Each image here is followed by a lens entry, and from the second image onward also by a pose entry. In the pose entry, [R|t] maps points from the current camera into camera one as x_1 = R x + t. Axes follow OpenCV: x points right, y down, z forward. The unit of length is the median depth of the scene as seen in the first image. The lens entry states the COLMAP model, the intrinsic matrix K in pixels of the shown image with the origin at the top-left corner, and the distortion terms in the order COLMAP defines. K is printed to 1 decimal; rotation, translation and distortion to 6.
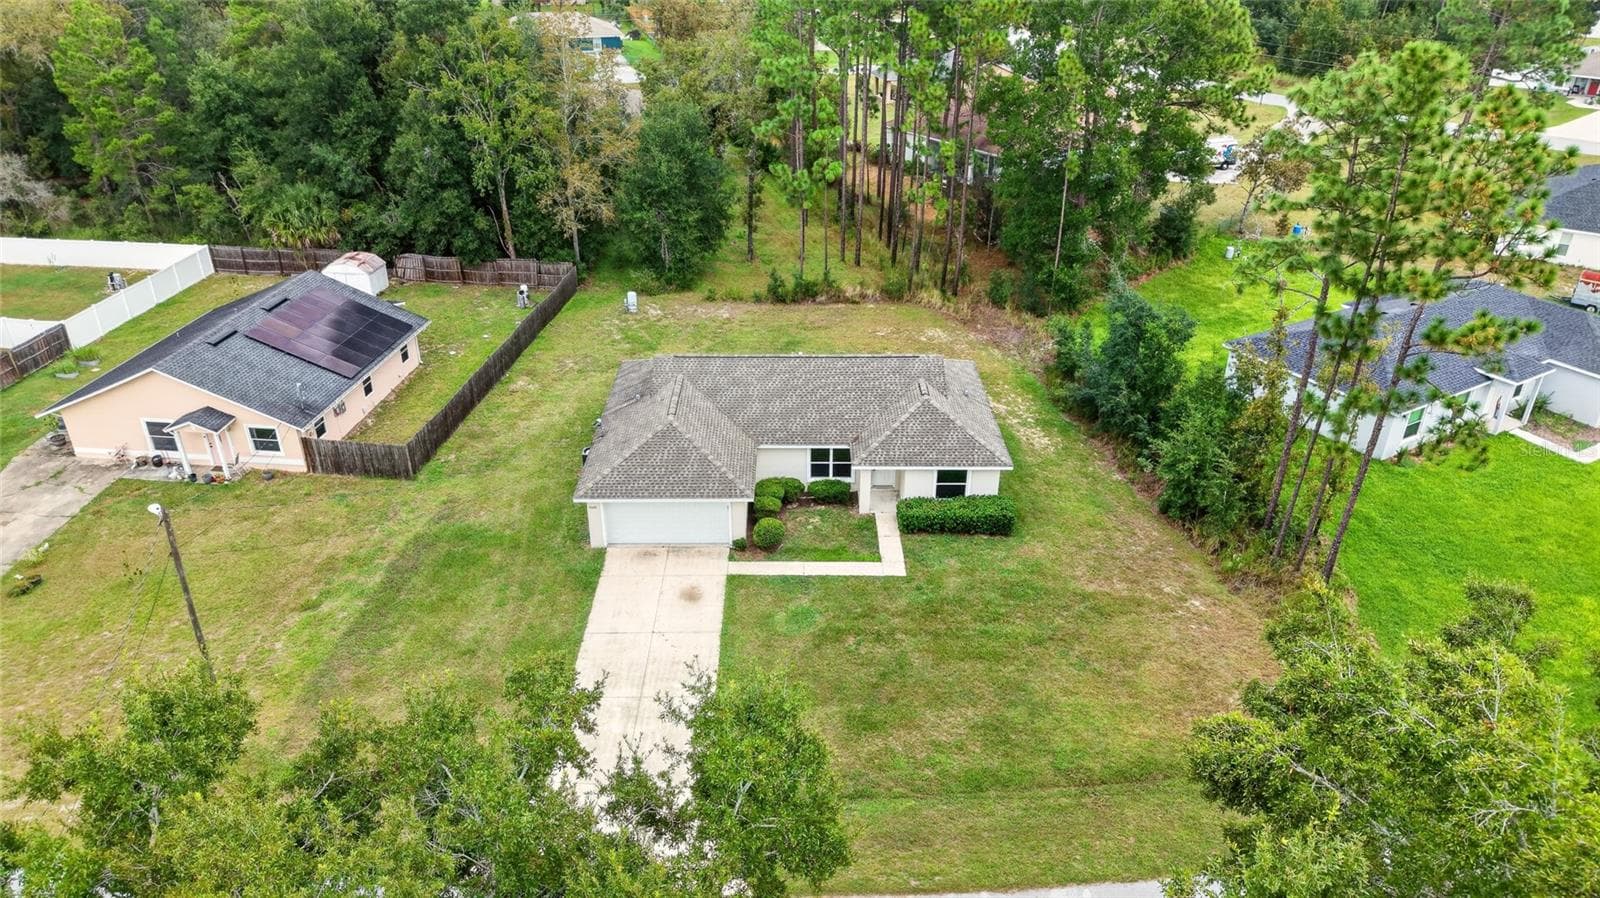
lens RADIAL K [[1075.7, 0, 800.0], [0, 1075.7, 449.0], [0, 0, 1]] dist [0.001756, -0.003956]
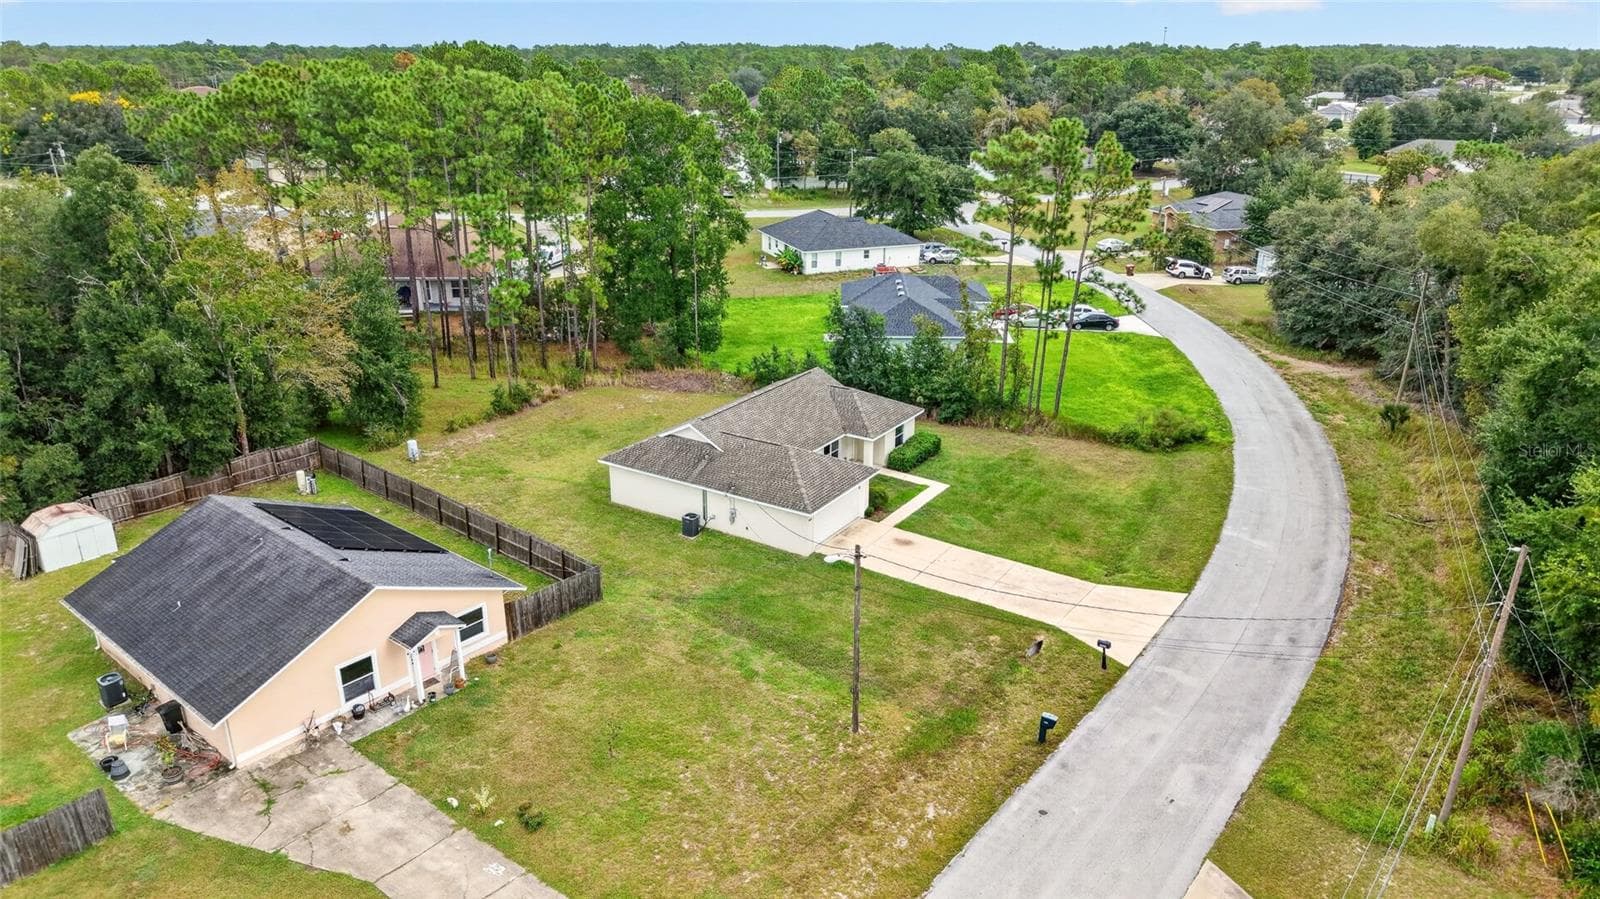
lens RADIAL K [[1075.7, 0, 800.0], [0, 1075.7, 449.5], [0, 0, 1]] dist [0.001756, -0.003956]
pose [[0.544004, -0.293849, 0.785947, -1.017877], [0.389446, 0.918096, 0.073696, -0.103003], [-0.743230, 0.265993, 0.613887, 0.202046]]
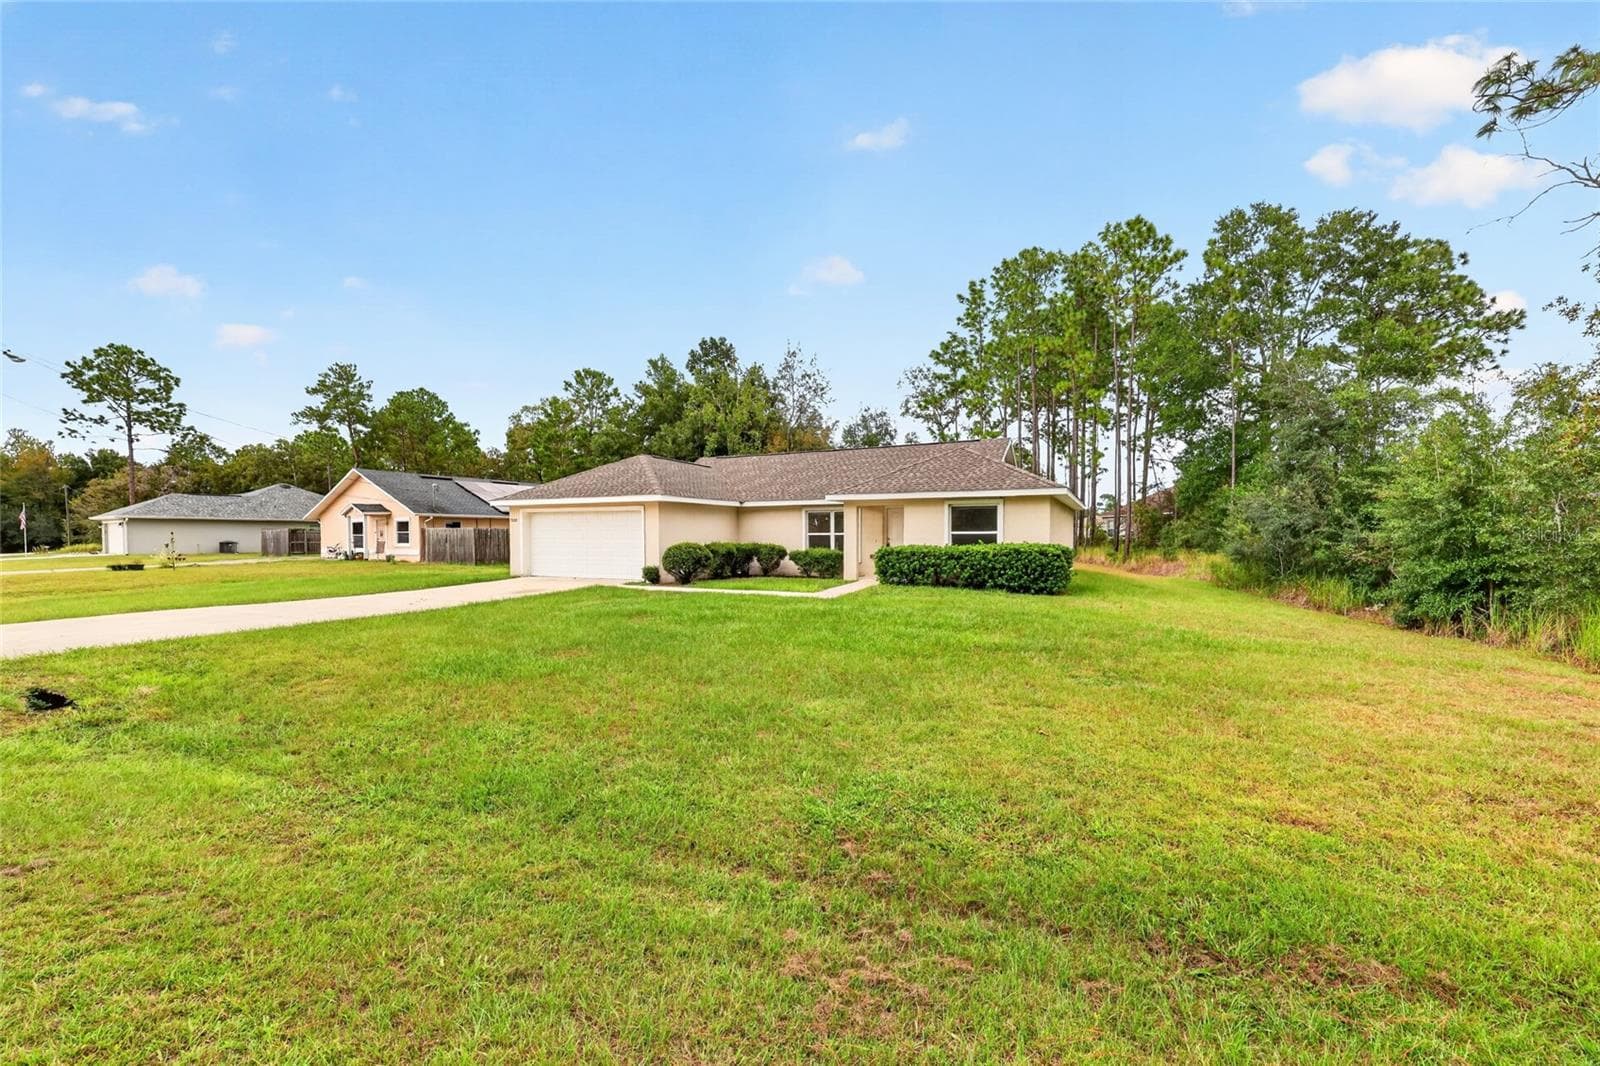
lens RADIAL K [[657.3, 0, 794.5], [0, 657.3, 555.9], [0, 0, 1]] dist [-0.004391, -0.000276]
pose [[0.894319, 0.004755, -0.447406, 0.210393], [-0.201858, 0.896685, -0.393965, 0.212710], [0.399309, 0.442643, 0.802882, 0.606998]]
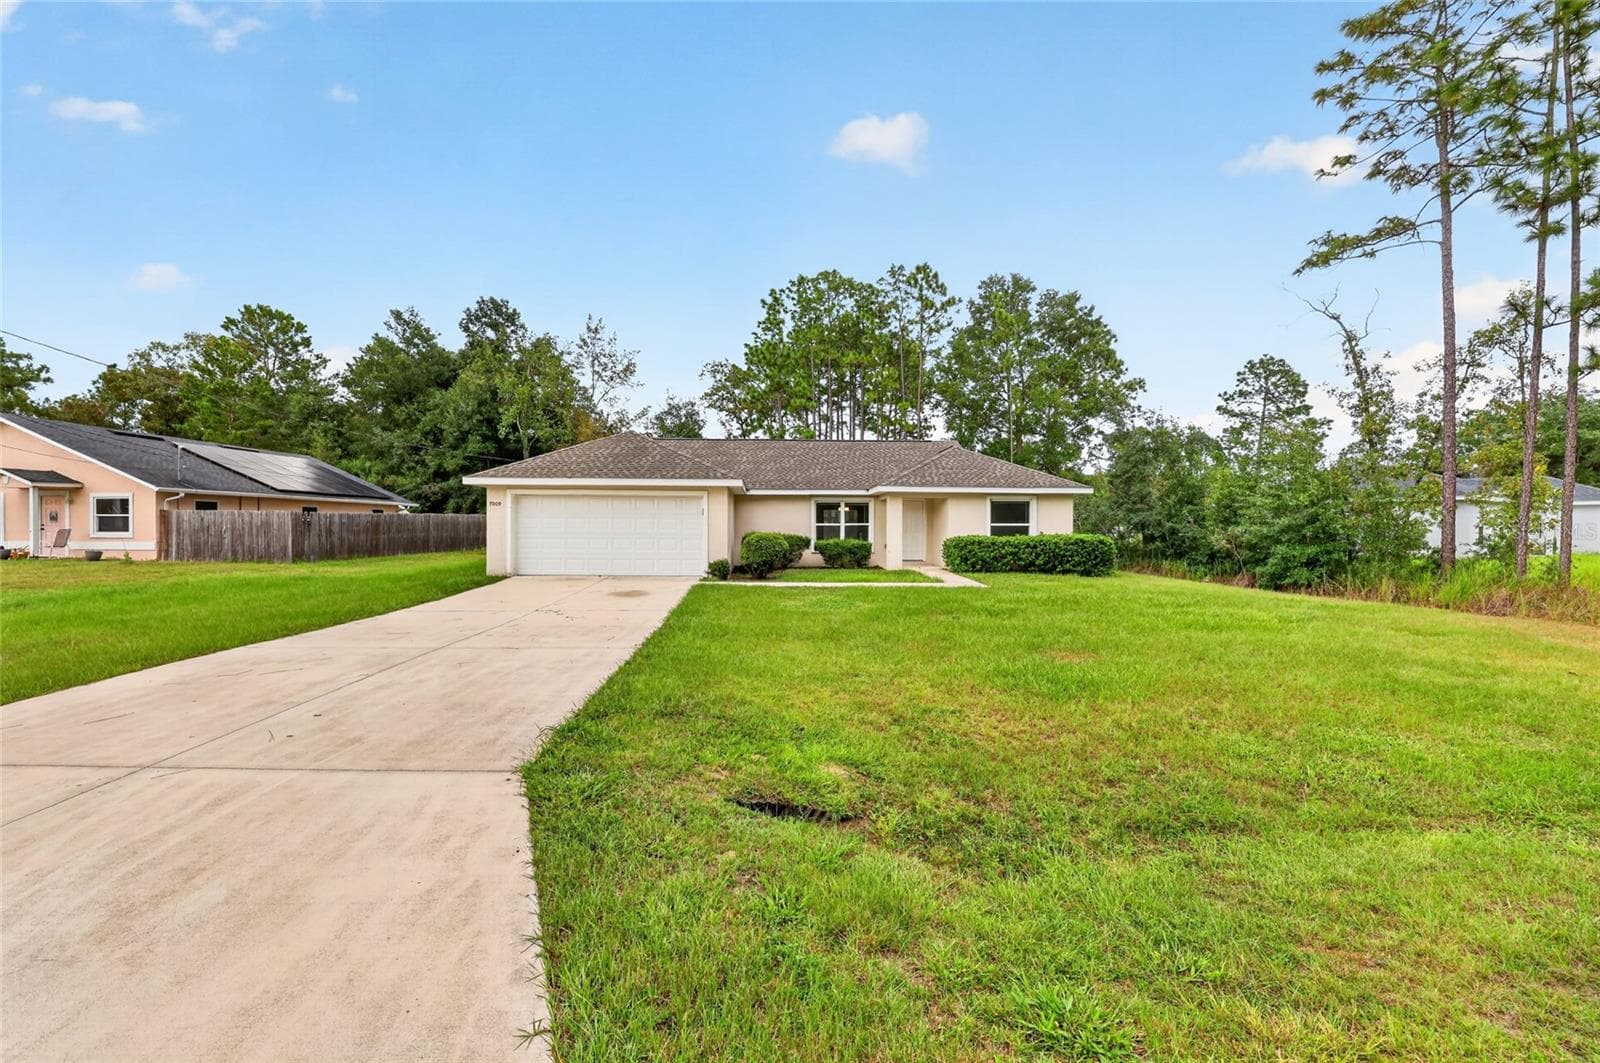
lens RADIAL K [[643.2, 0, 789.8], [0, 643.2, 531.2], [0, 0, 1]] dist [-0.001153, 0.000073]
pose [[0.999288, -0.001623, 0.037682, -0.026391], [0.018799, 0.887571, -0.460287, 0.225113], [-0.032698, 0.460668, 0.886970, 0.580484]]
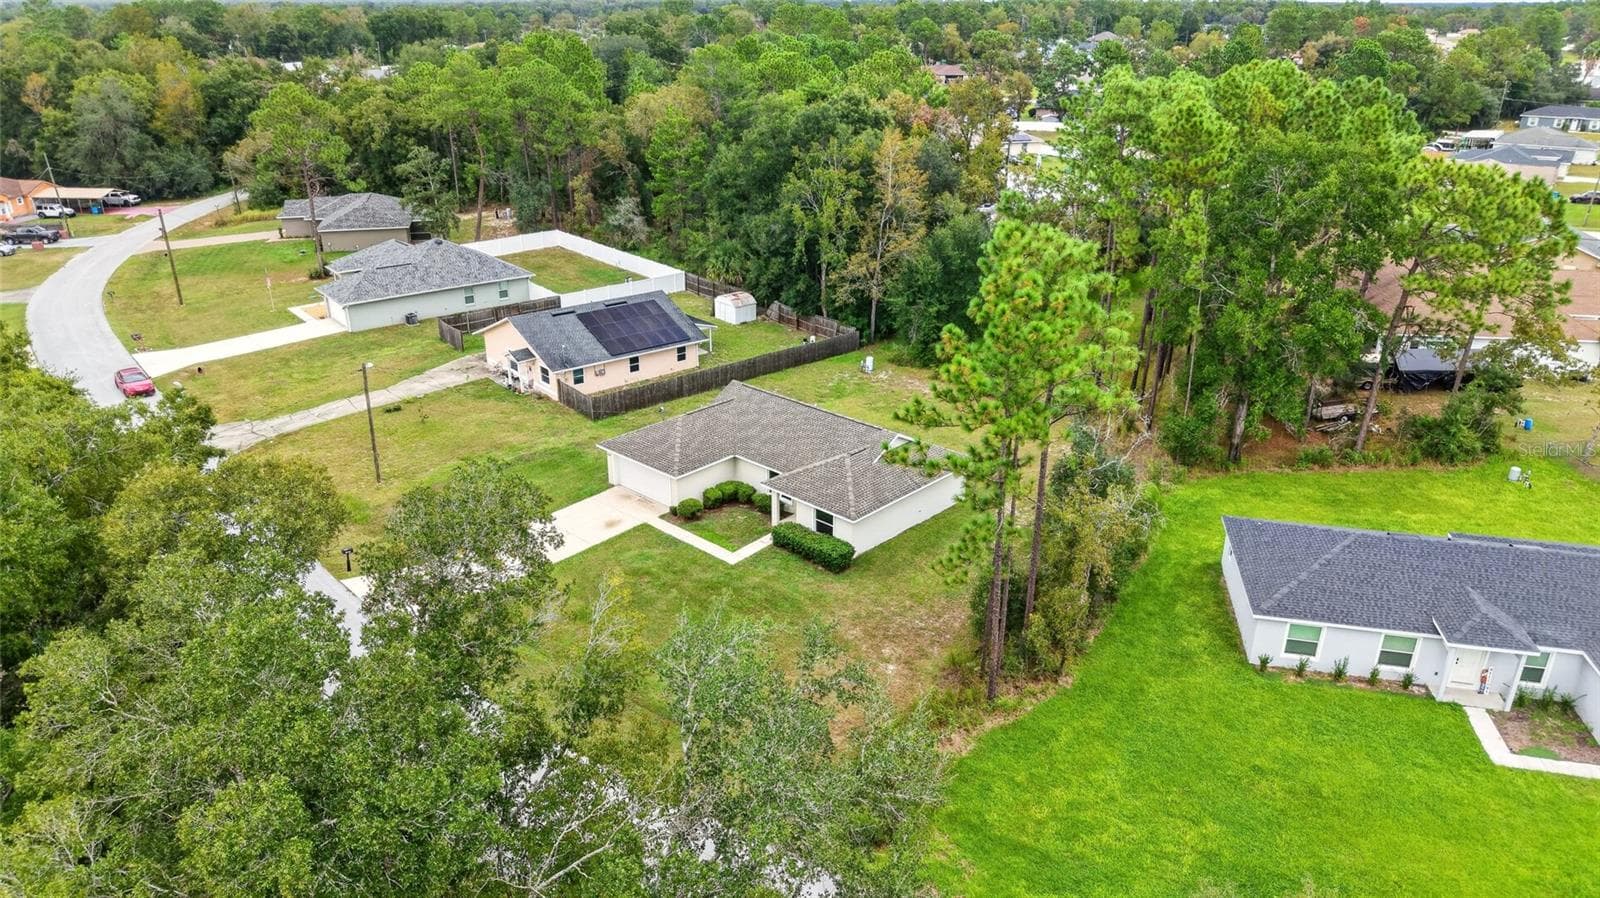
lens RADIAL K [[1075.7, 0, 800.0], [0, 1075.7, 449.0], [0, 0, 1]] dist [0.001756, -0.003956]
pose [[0.728886, 0.263511, -0.631891, 0.833227], [-0.323642, 0.945943, 0.021157, -0.062181], [0.603308, 0.189085, 0.774768, 0.001654]]
